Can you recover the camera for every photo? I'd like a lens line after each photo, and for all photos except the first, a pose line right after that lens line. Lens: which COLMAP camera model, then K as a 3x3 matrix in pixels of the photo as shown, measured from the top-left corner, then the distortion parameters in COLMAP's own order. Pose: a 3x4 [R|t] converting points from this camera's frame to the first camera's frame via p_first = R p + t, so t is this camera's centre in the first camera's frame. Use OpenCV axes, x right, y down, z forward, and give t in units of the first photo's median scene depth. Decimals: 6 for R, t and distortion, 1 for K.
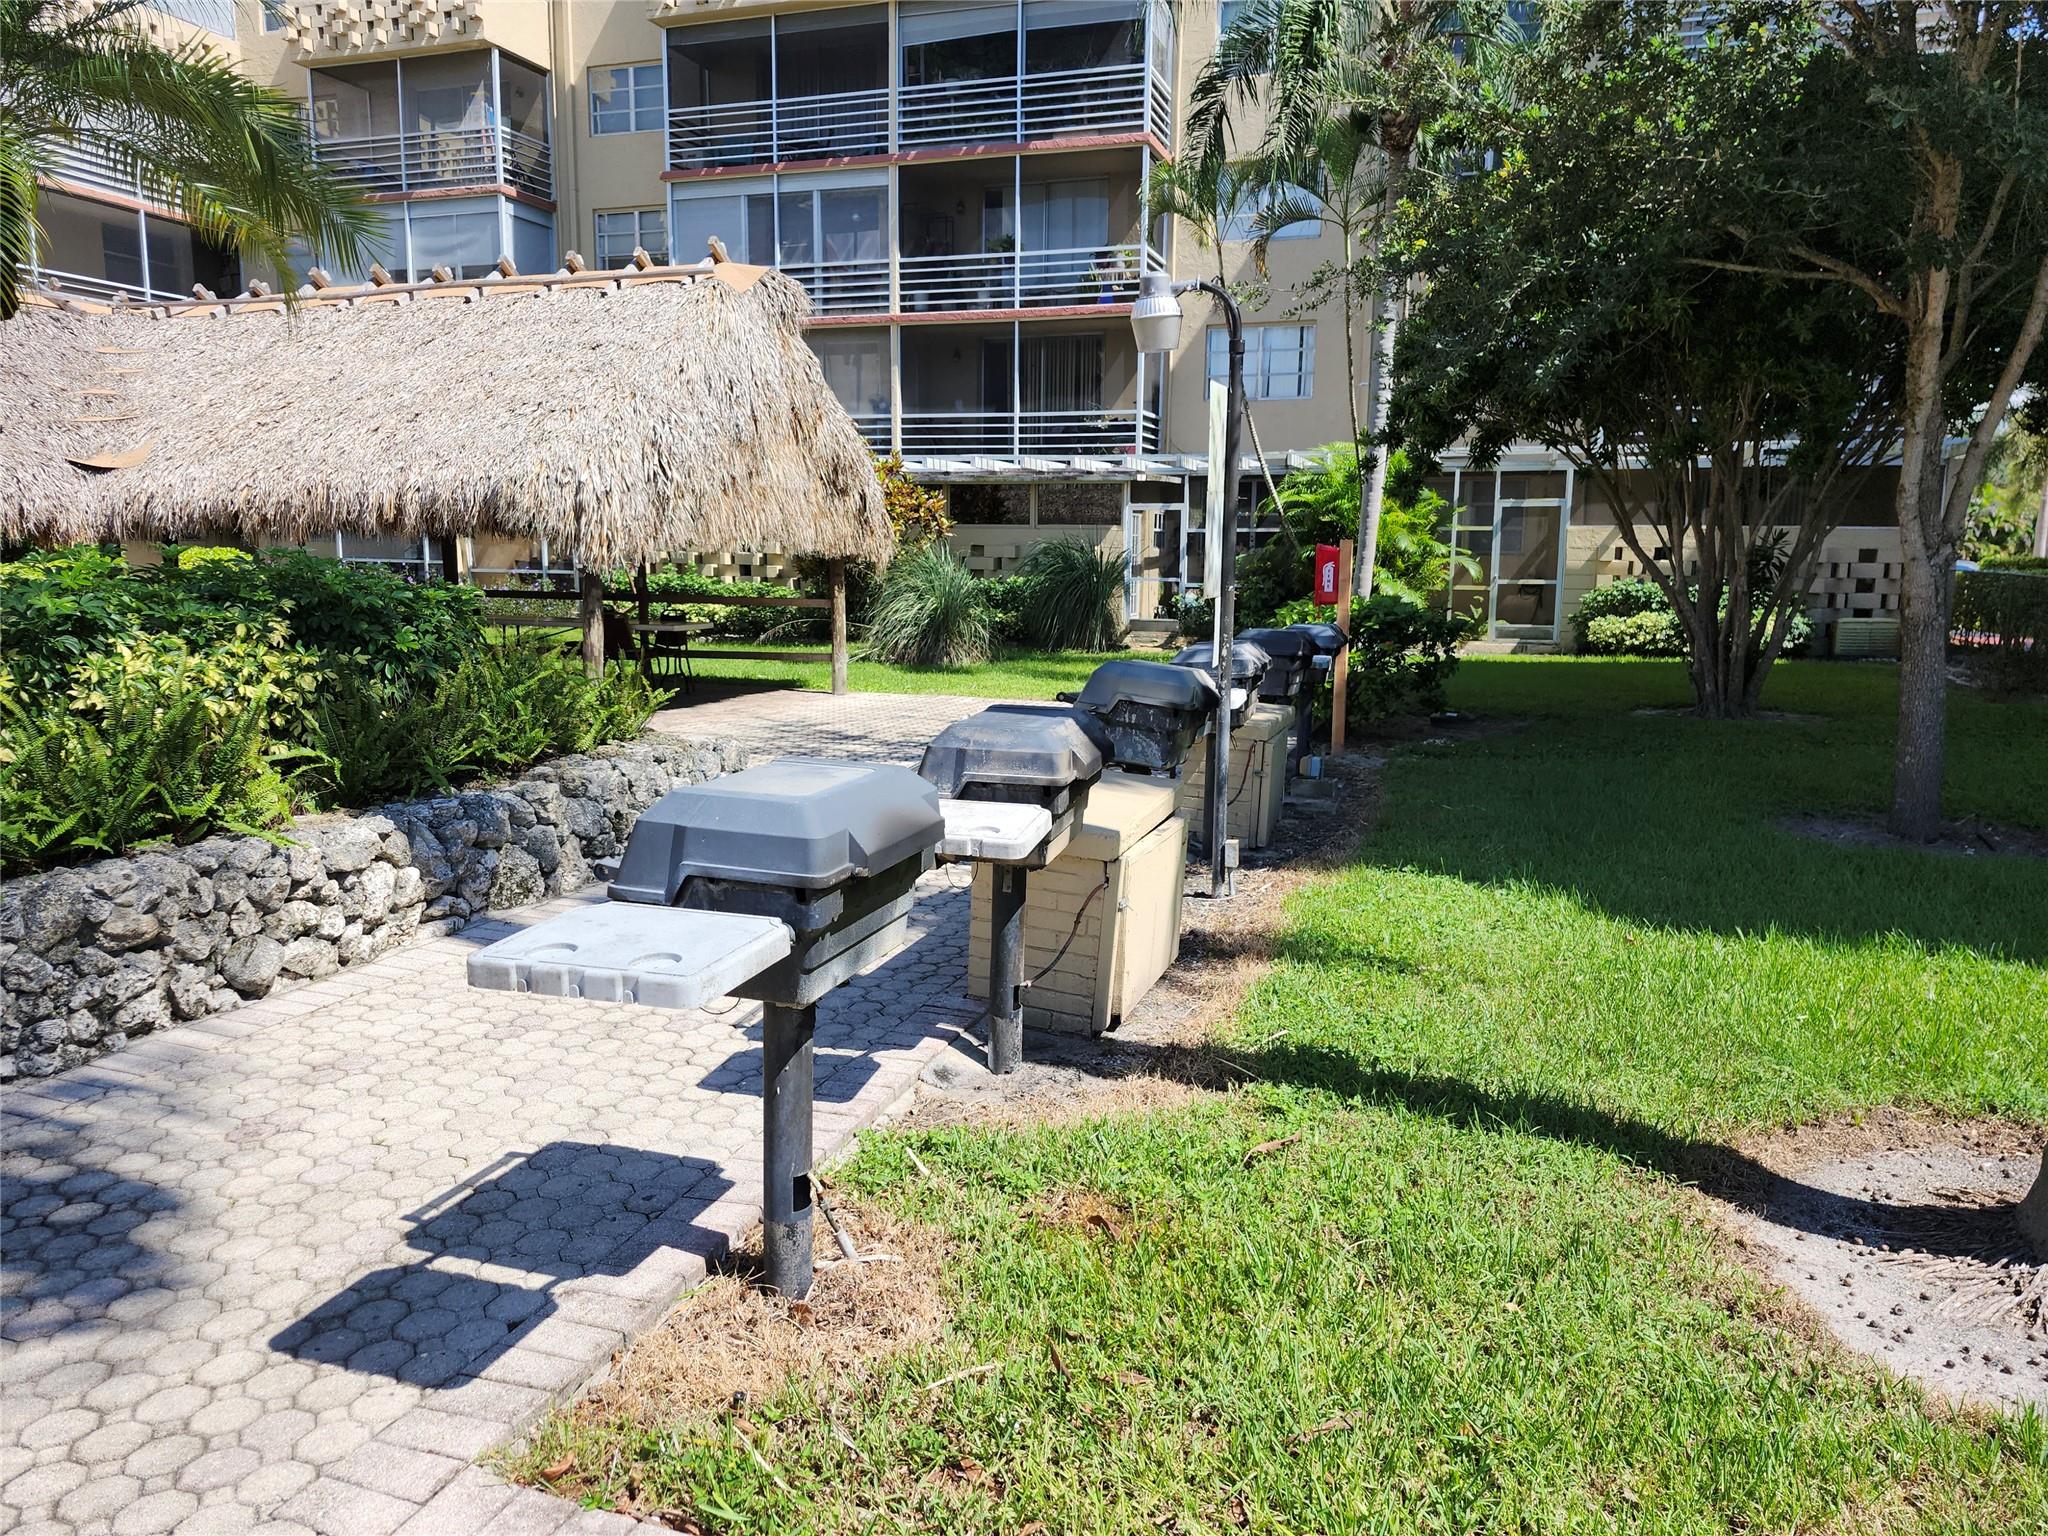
lens RADIAL K [[1395.8, 0, 1025.8], [0, 1395.8, 766.0], [0, 0, 1]] dist [0.049657, -0.000485]
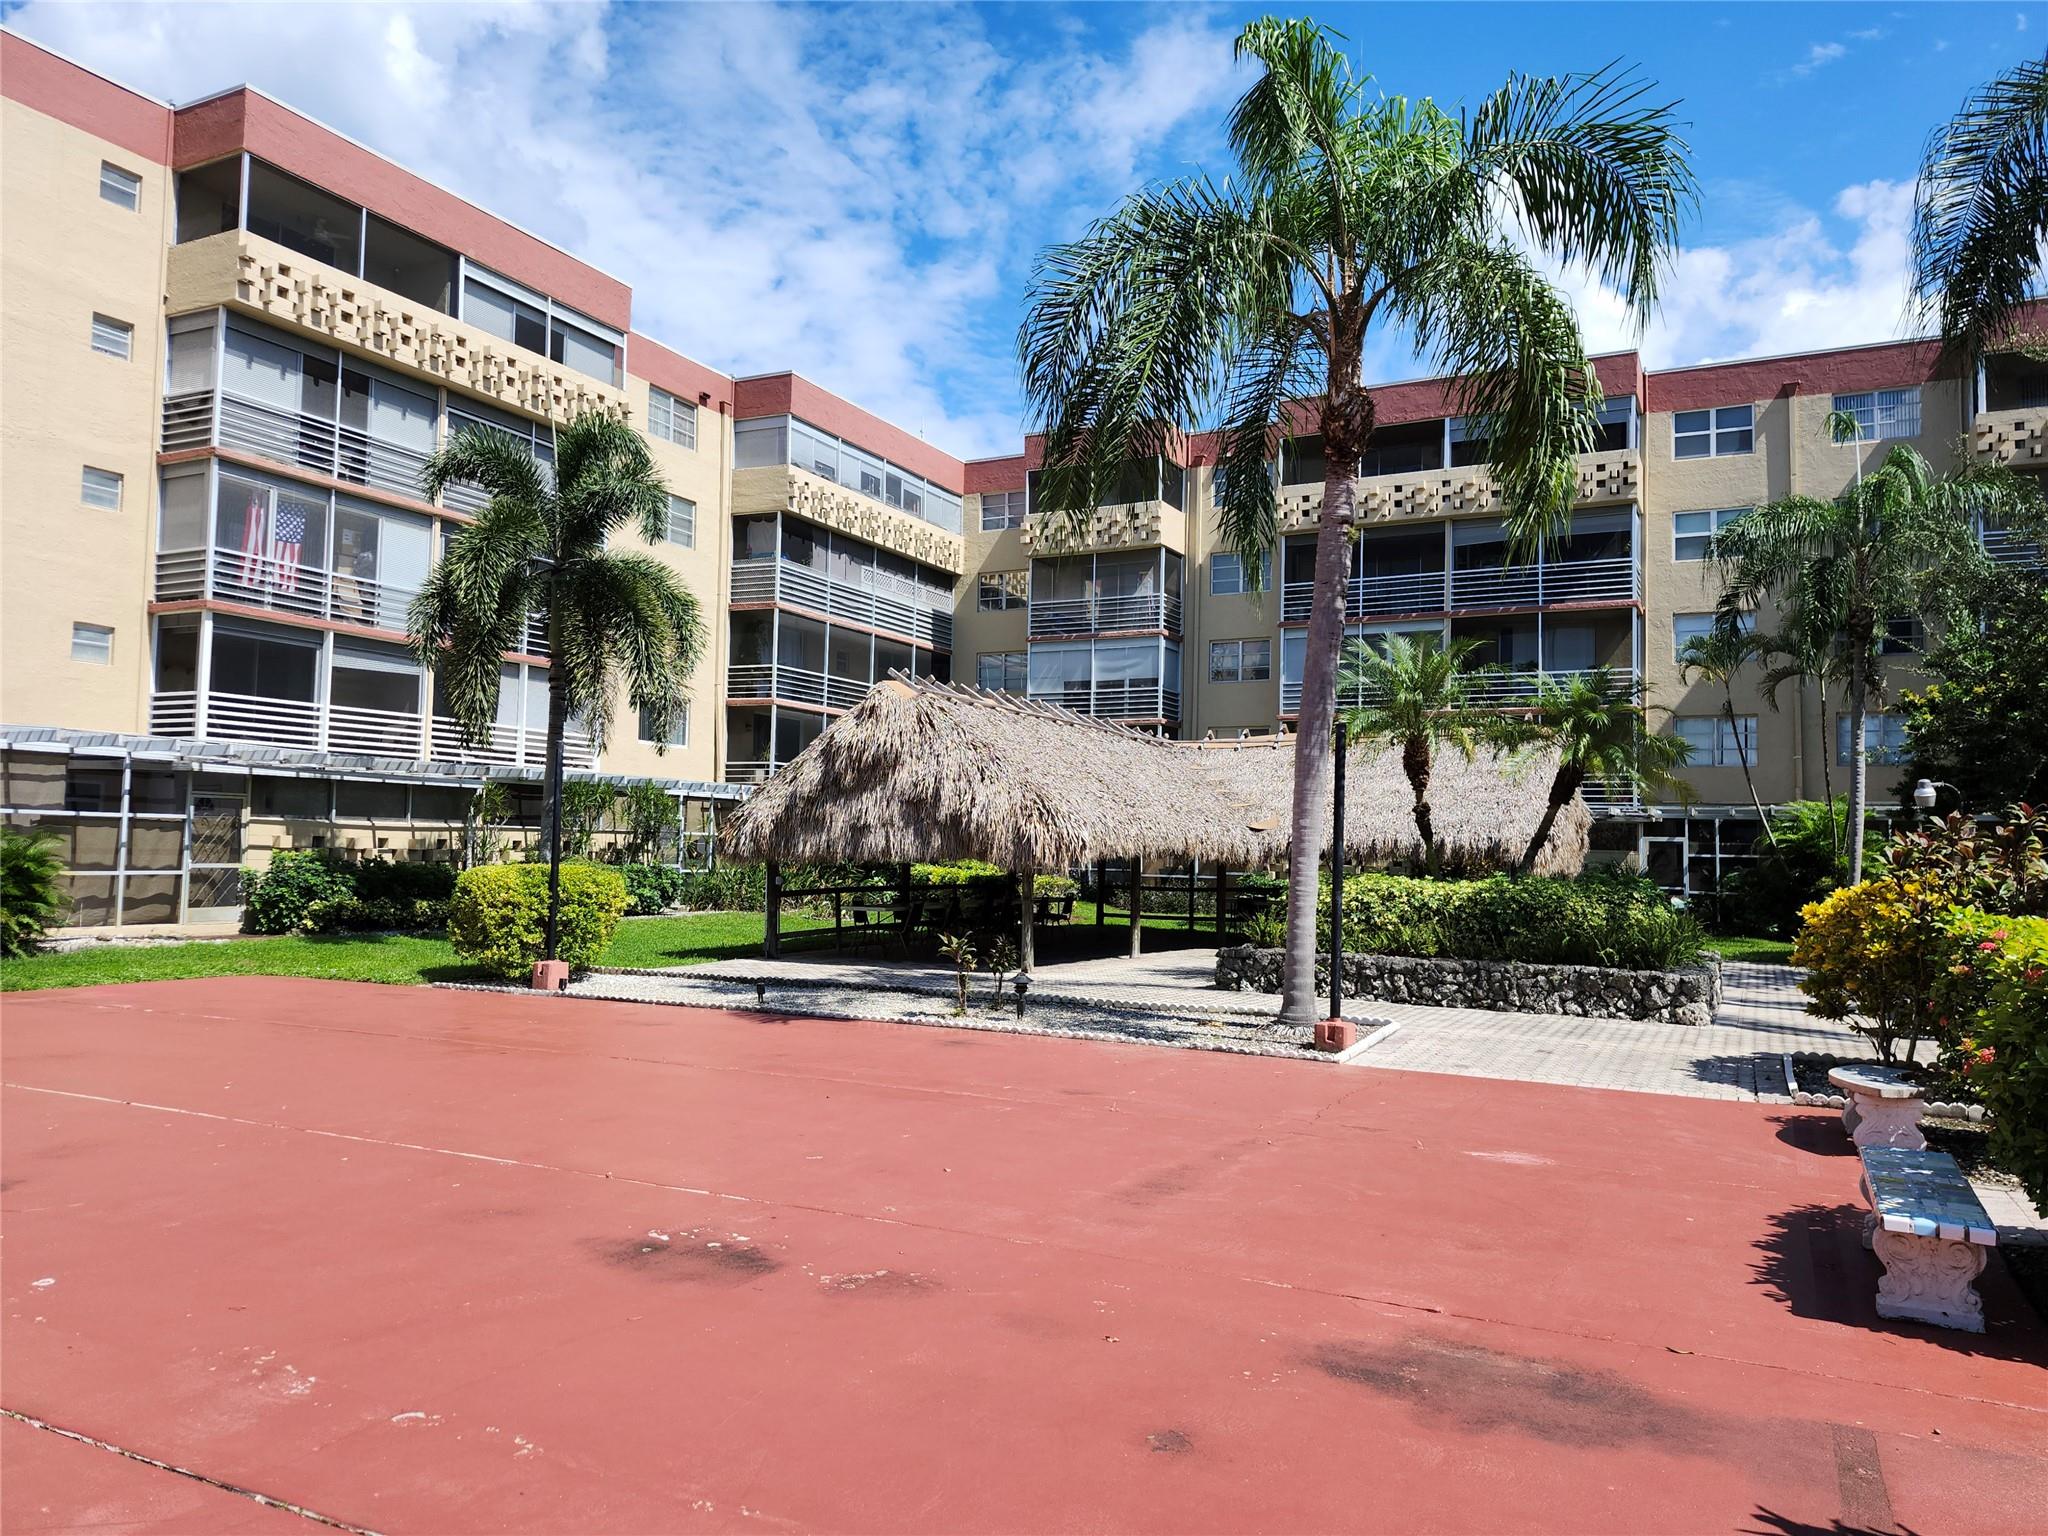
lens RADIAL K [[1395.8, 0, 1021.0], [0, 1395.8, 769.5], [0, 0, 1]] dist [0.049657, -0.000485]
pose [[0.984265, 0.001108, -0.176693, -0.287274], [-0.039463, 0.976101, -0.213705, 0.081685], [0.172234, 0.217315, 0.960786, -0.524028]]
